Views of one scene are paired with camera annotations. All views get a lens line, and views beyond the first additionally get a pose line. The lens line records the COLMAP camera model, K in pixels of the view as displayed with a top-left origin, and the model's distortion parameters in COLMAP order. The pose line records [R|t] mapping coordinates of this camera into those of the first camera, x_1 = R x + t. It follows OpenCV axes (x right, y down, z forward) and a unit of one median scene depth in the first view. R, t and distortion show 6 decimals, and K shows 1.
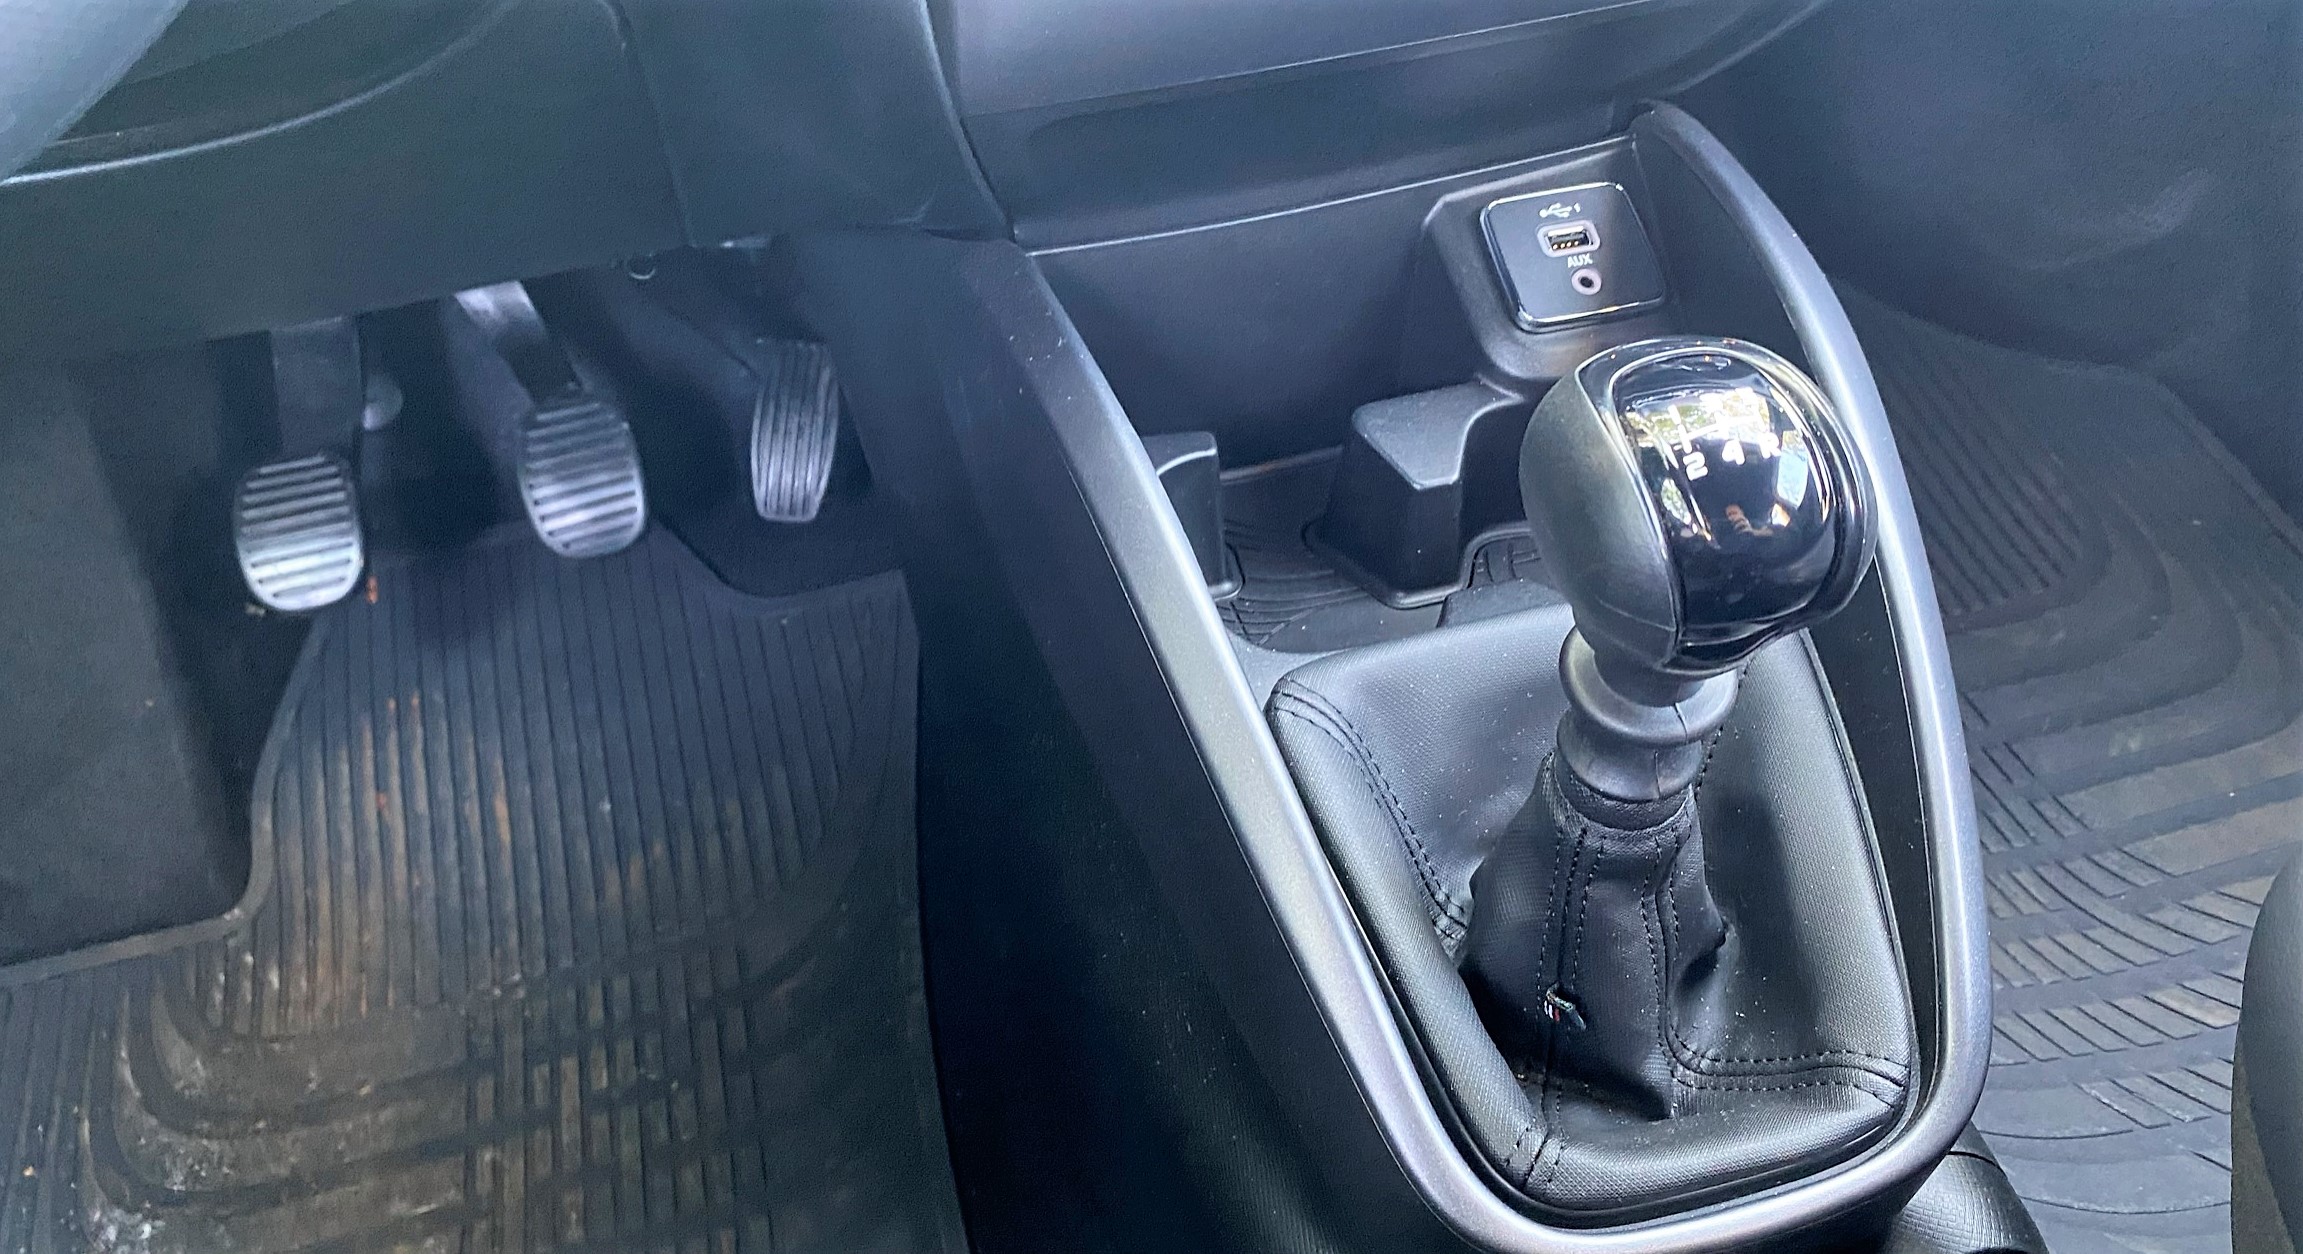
lens RADIAL K [[1863.0, 0, 1109.2], [0, 1863.0, 578.3], [0, 0, 1]] dist [0.038528, -0.067975]
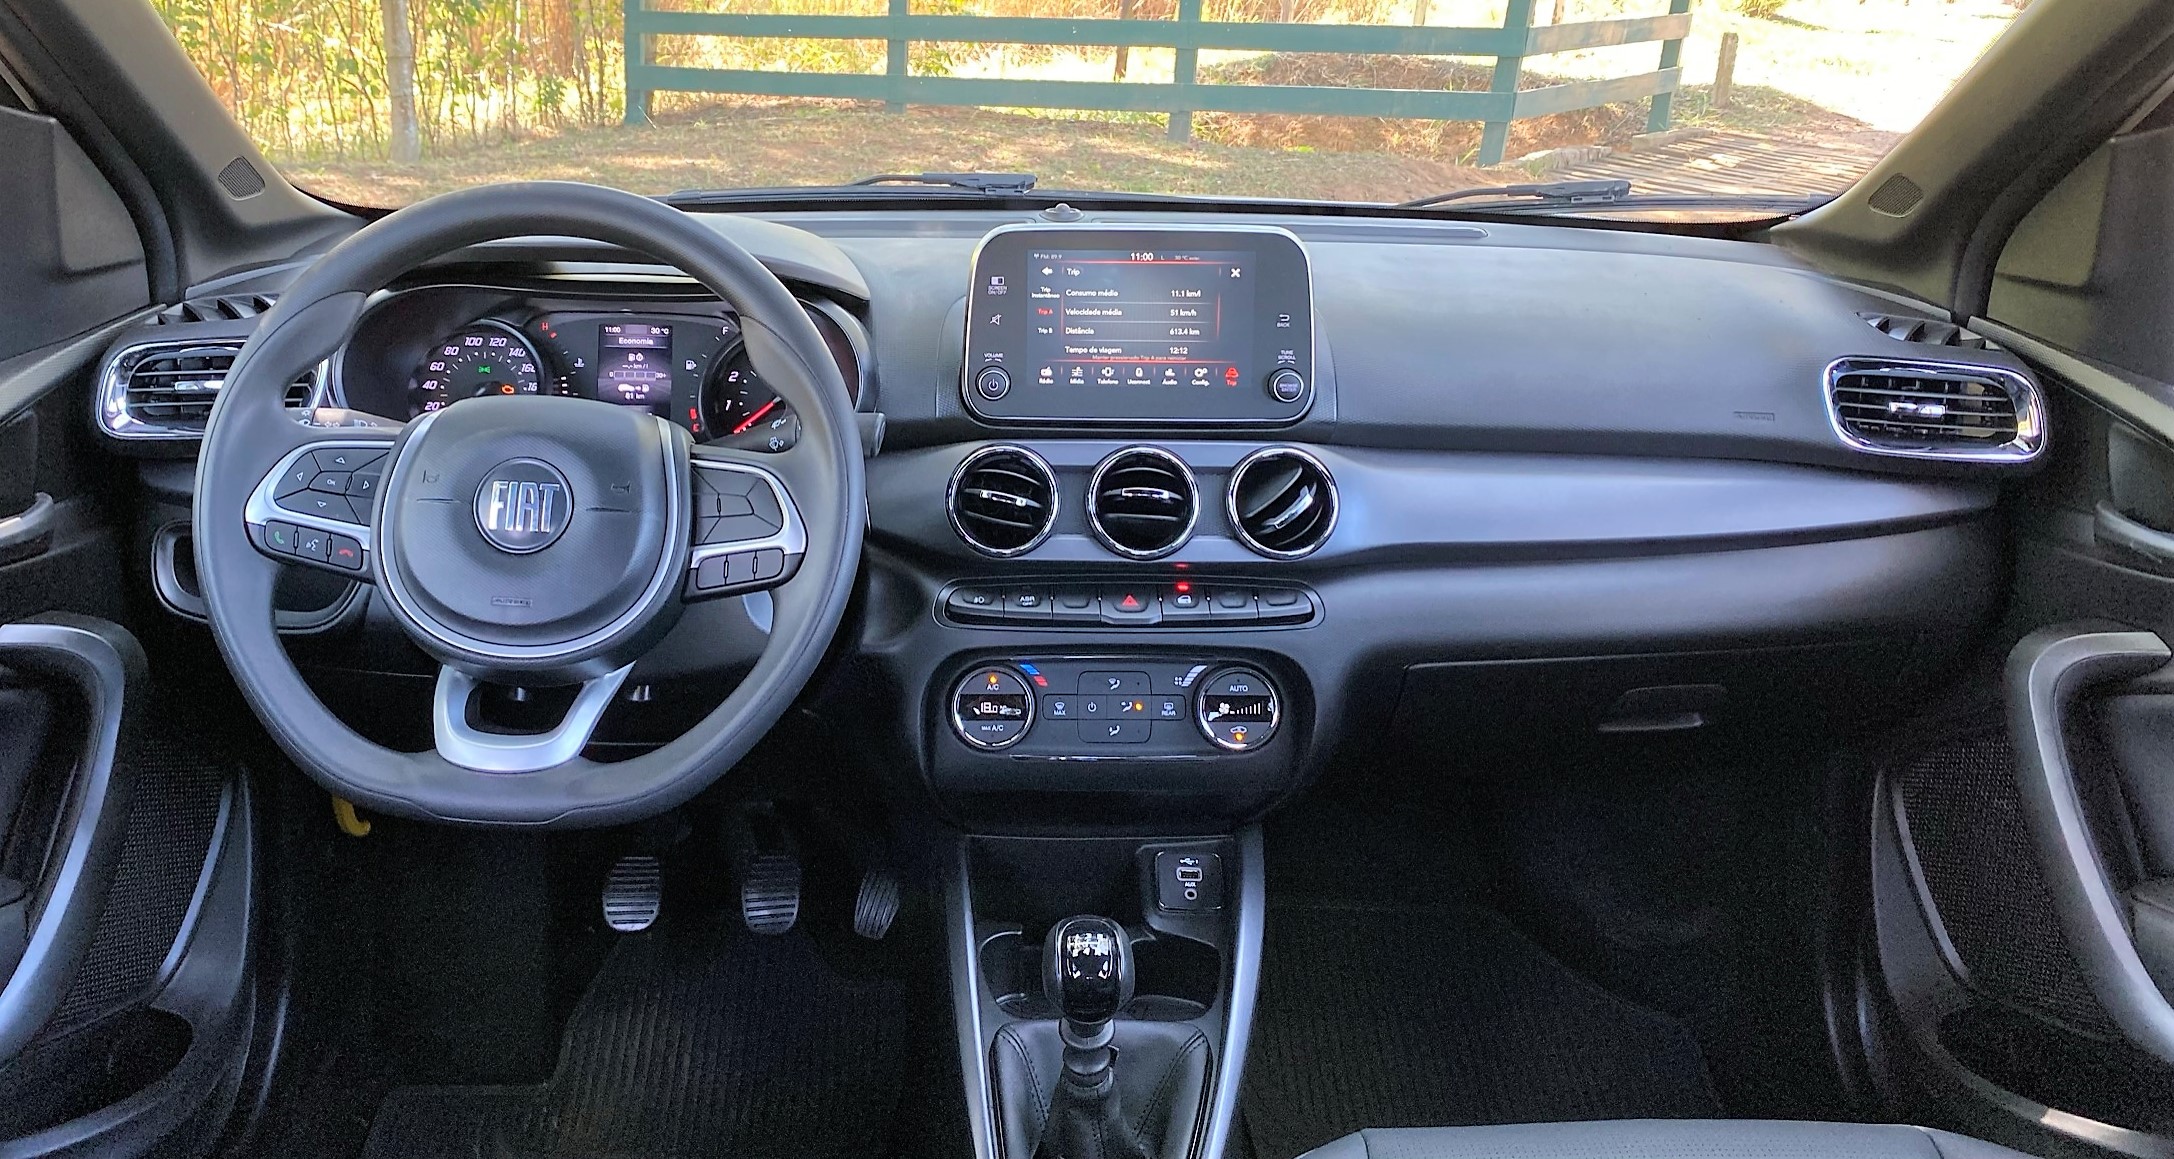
lens RADIAL K [[1794.3, 0, 1066.0], [0, 1794.3, 467.4], [0, 0, 1]] dist [0.044366, -0.071351]
pose [[0.973414, 0.159283, -0.164604, 0.272239], [-0.203934, 0.929872, -0.306184, 0.049348], [0.104290, 0.331612, 0.937634, -0.936815]]
